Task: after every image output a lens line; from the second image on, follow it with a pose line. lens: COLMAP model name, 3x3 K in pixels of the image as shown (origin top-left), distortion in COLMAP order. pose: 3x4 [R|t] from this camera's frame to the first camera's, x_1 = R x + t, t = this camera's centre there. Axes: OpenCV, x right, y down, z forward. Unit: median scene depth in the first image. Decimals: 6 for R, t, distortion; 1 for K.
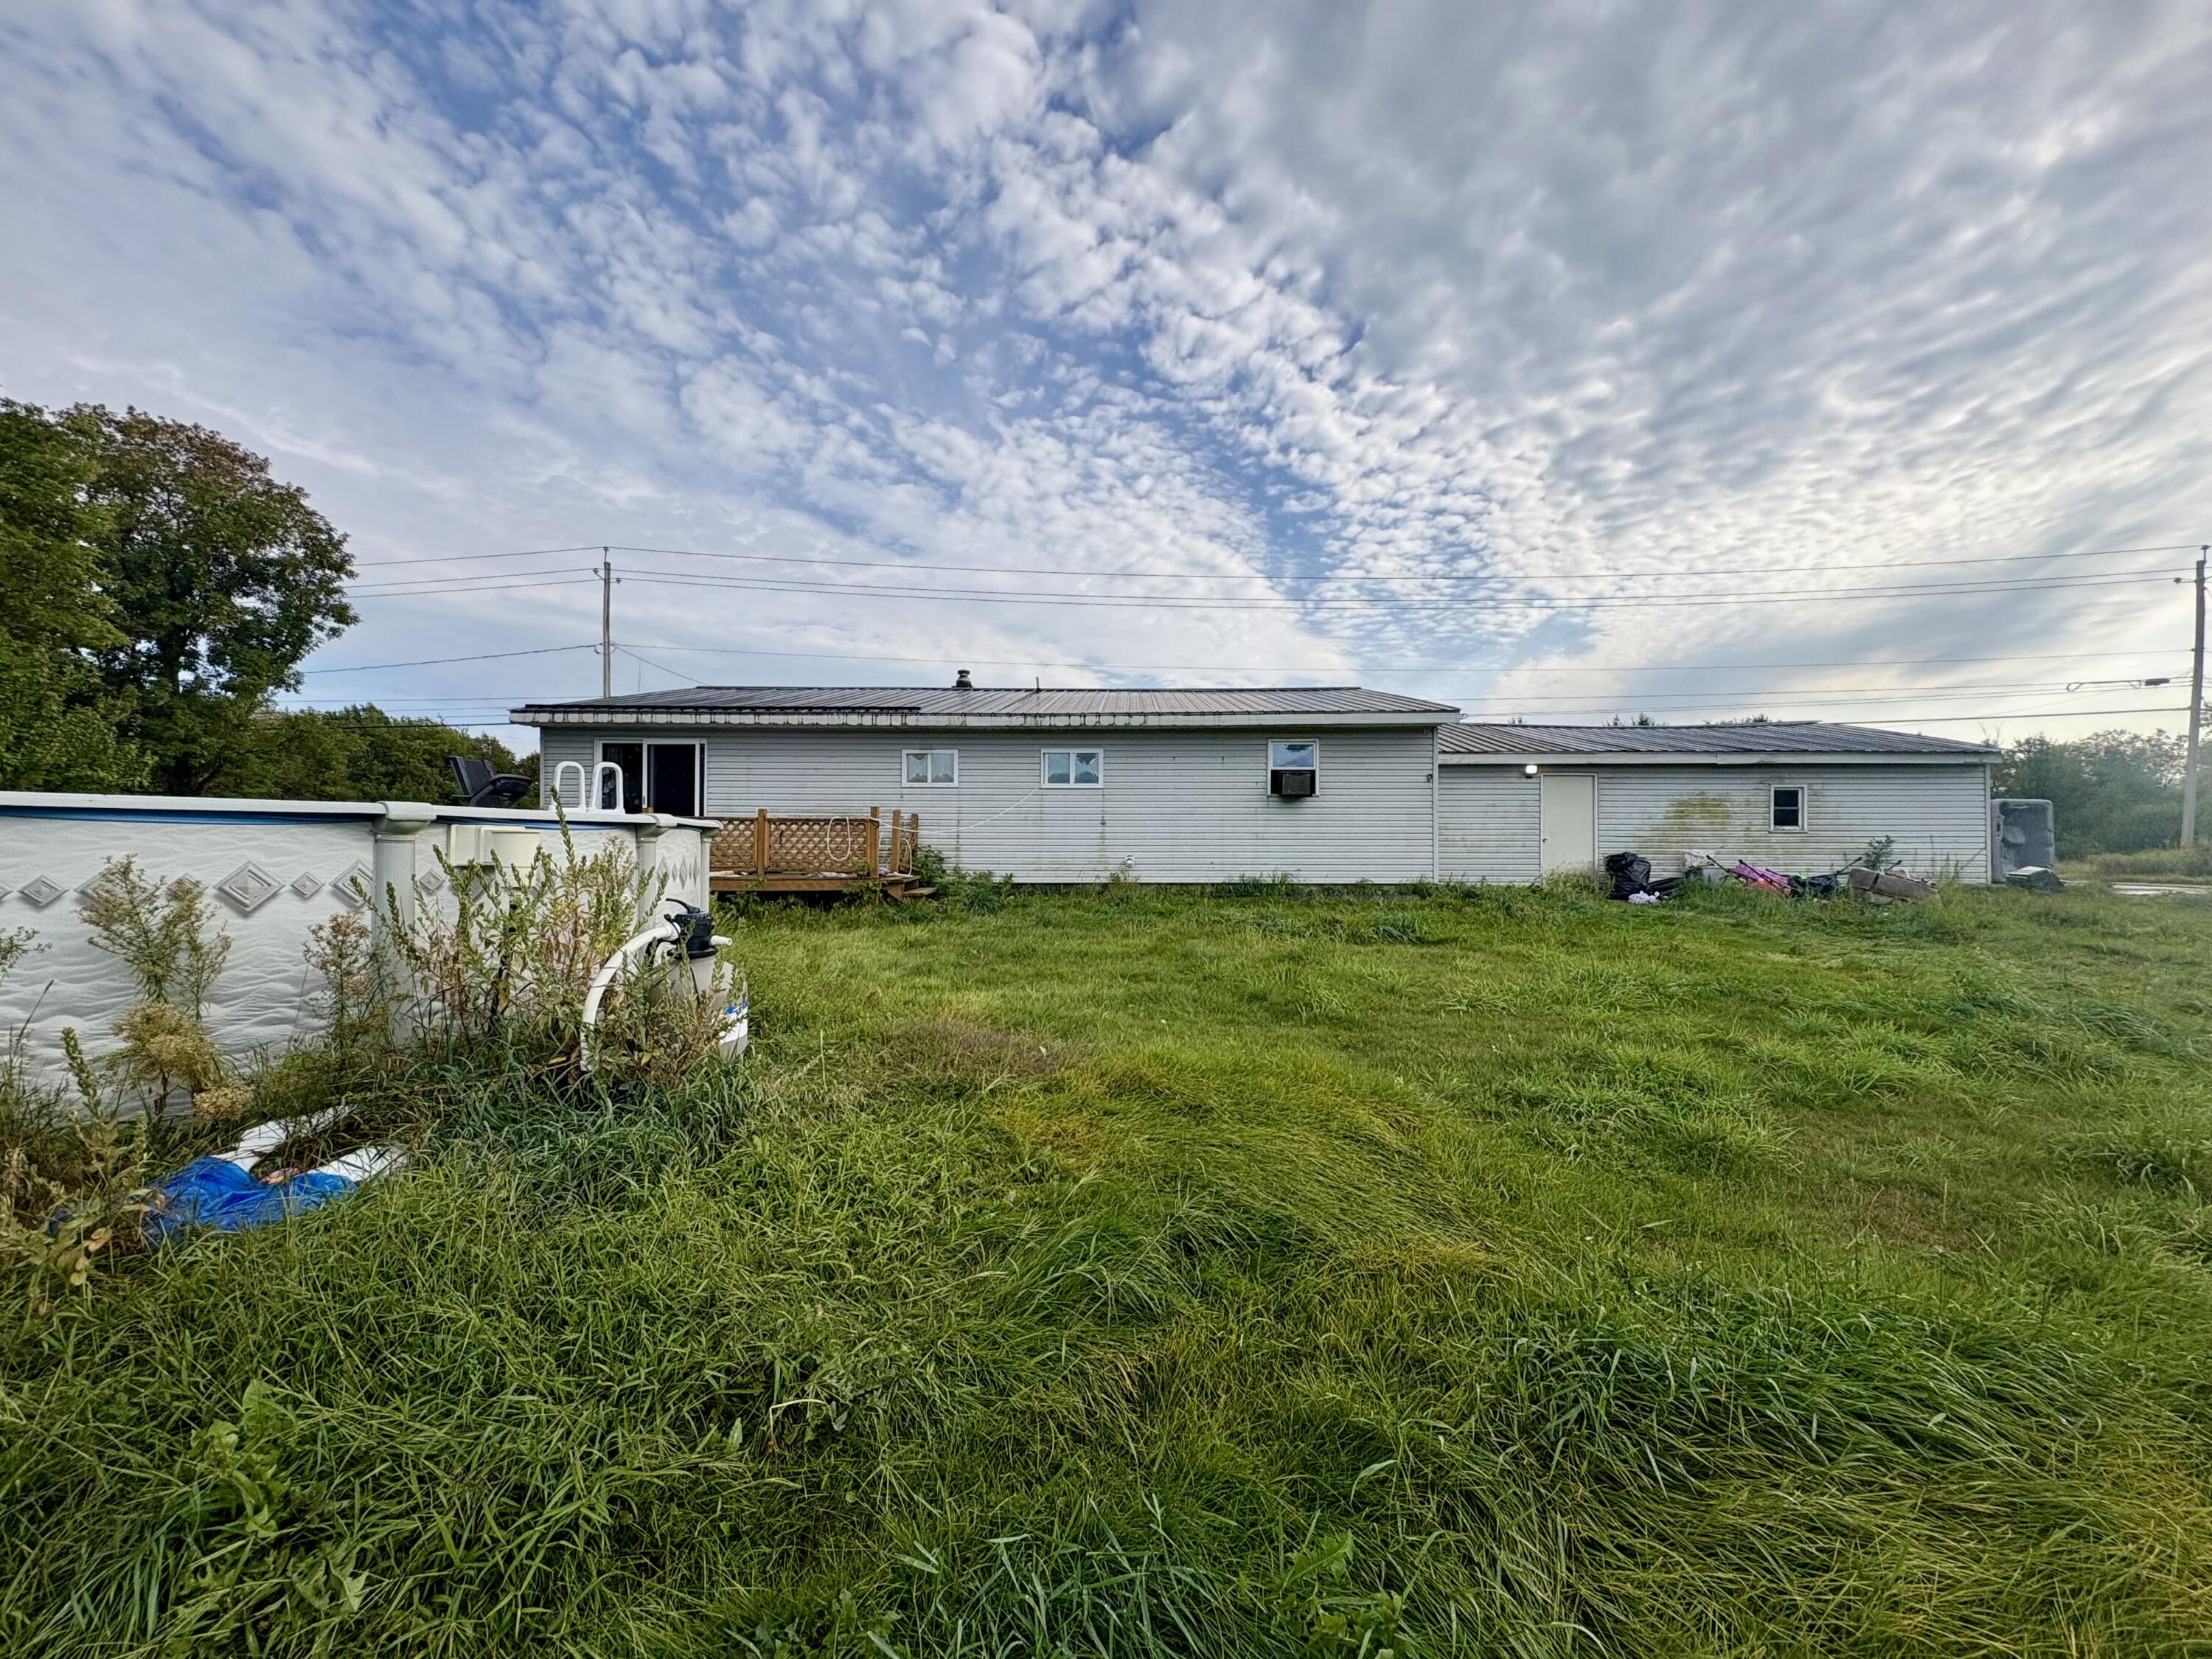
lens RADIAL K [[892.4, 0, 1106.0], [0, 892.4, 829.5], [0, 0, 1]] dist [-0.001019, -0.000141]
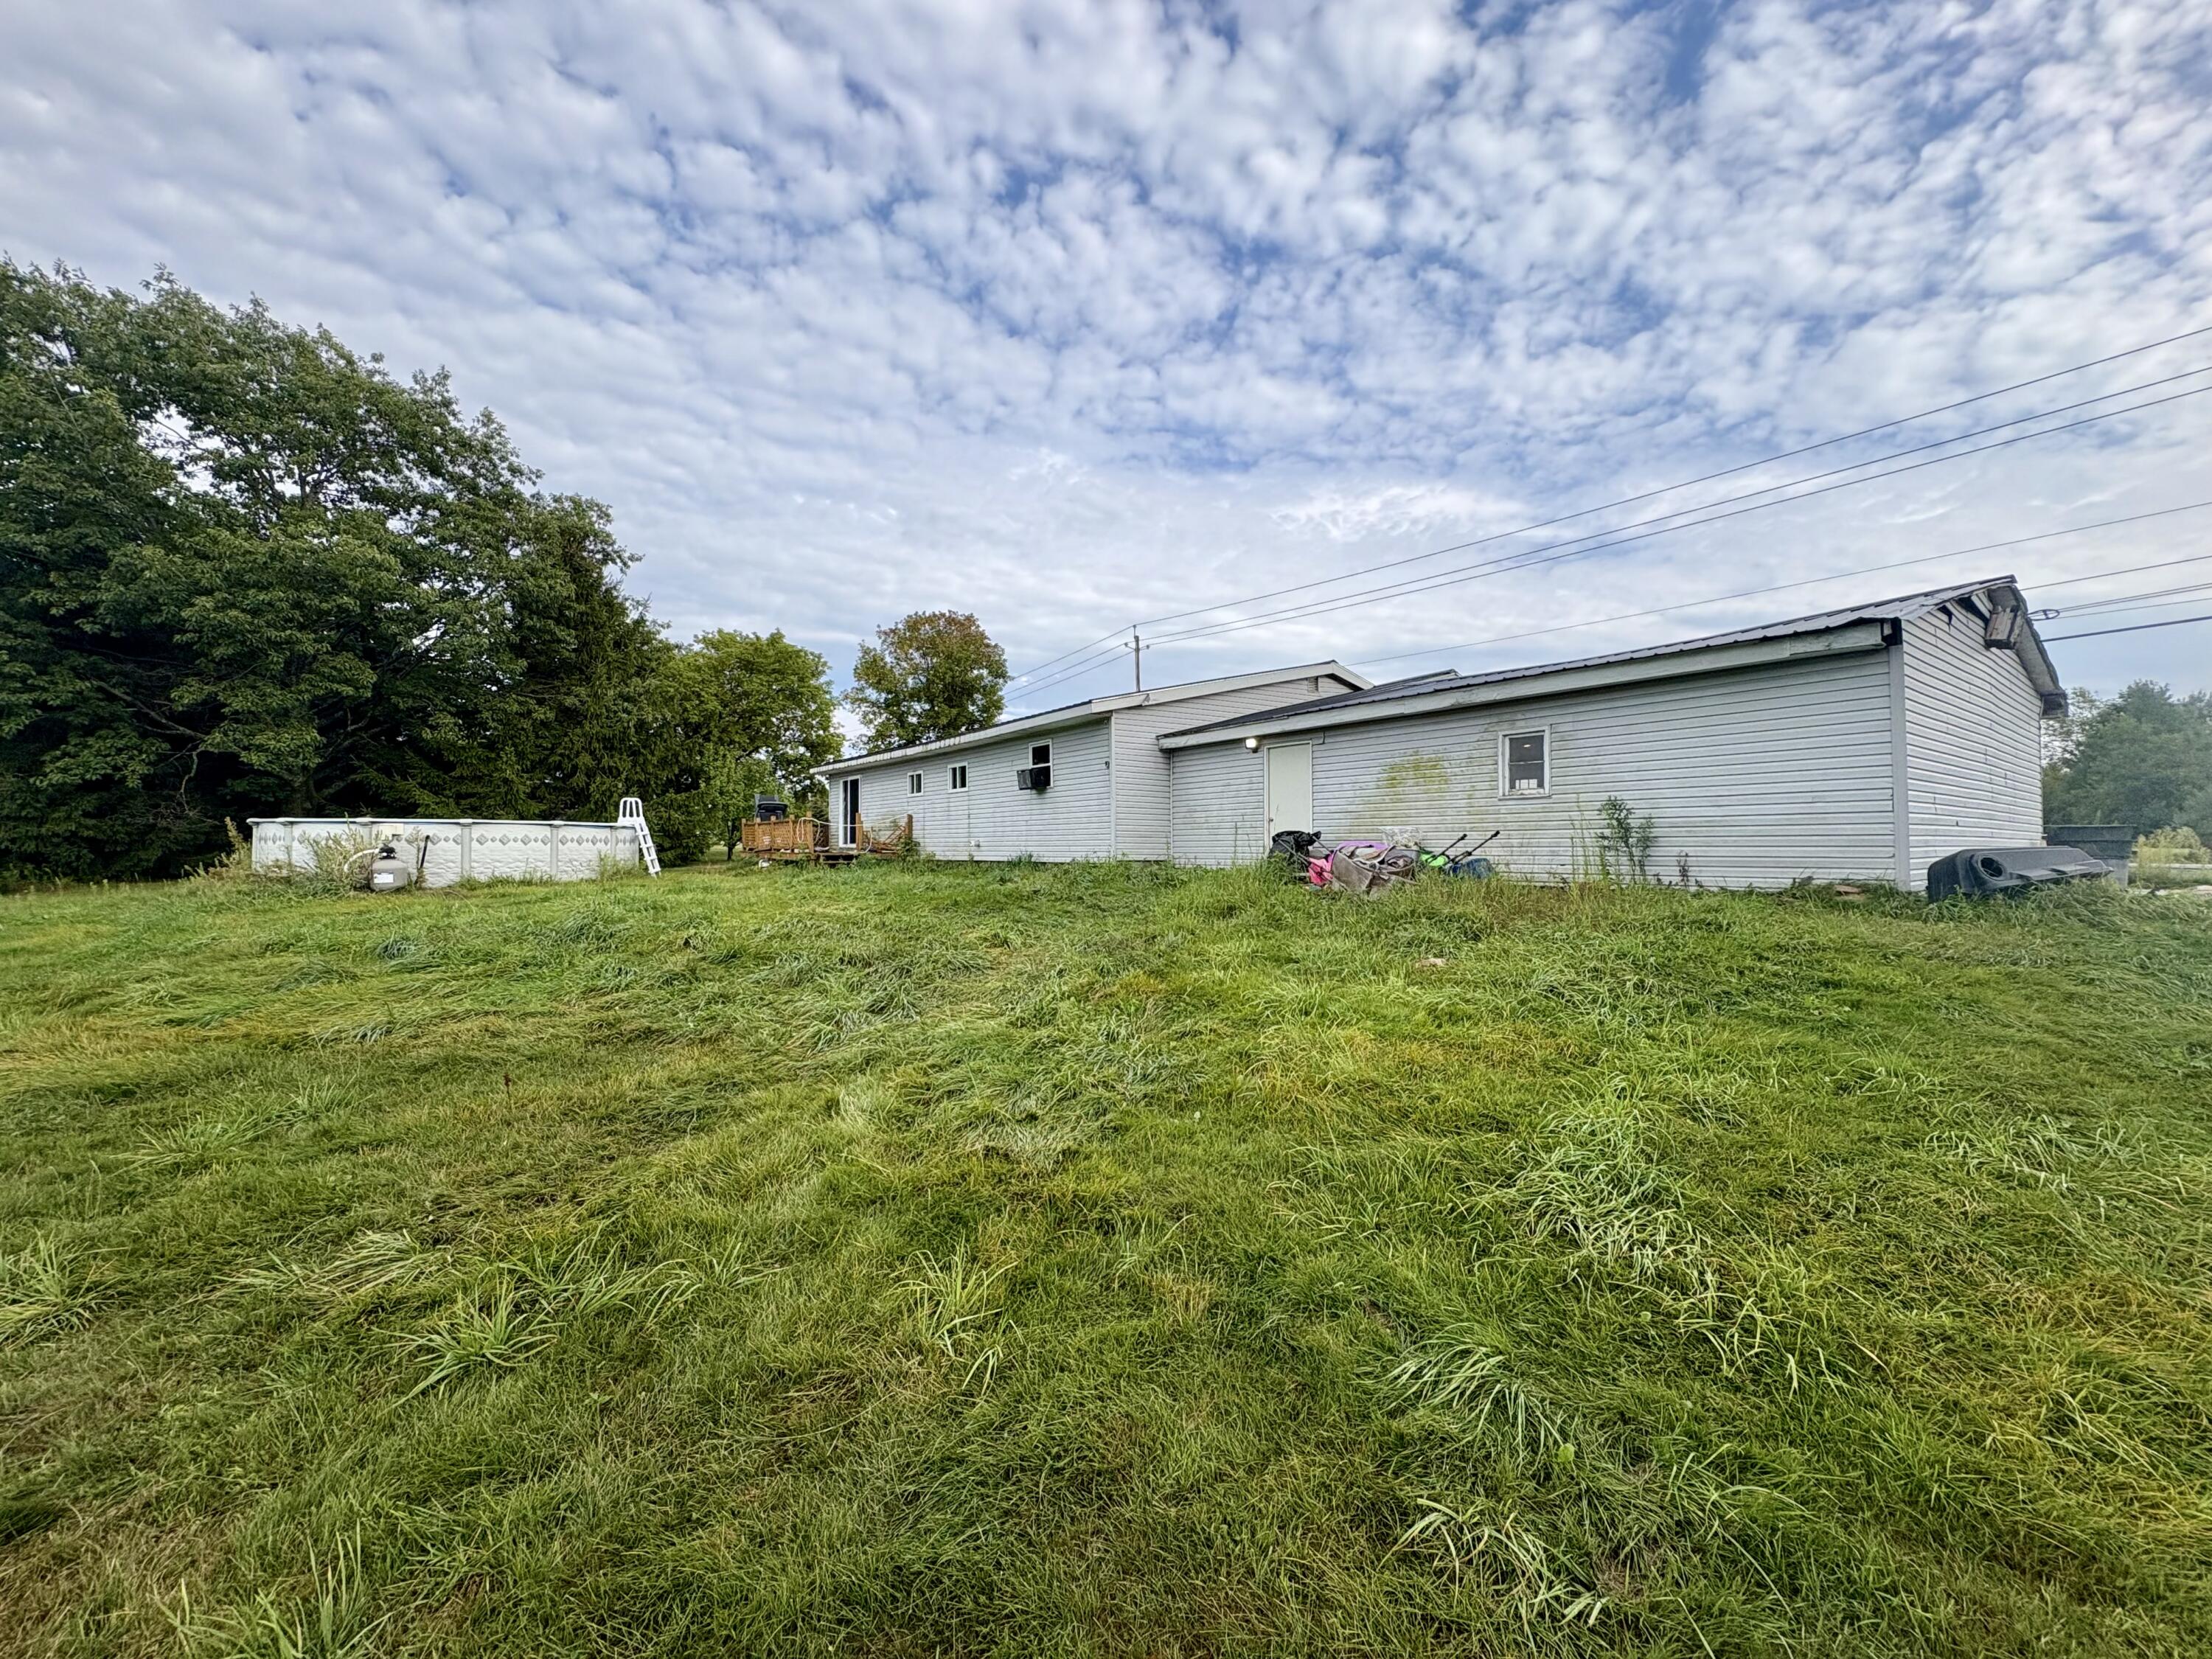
lens RADIAL K [[892.4, 0, 1106.0], [0, 892.4, 829.5], [0, 0, 1]] dist [-0.001019, -0.000141]
pose [[0.612340, -0.024079, -0.790228, 1.117034], [0.018526, 0.999699, -0.016106, 0.035428], [0.790378, -0.004778, 0.612601, 0.309627]]
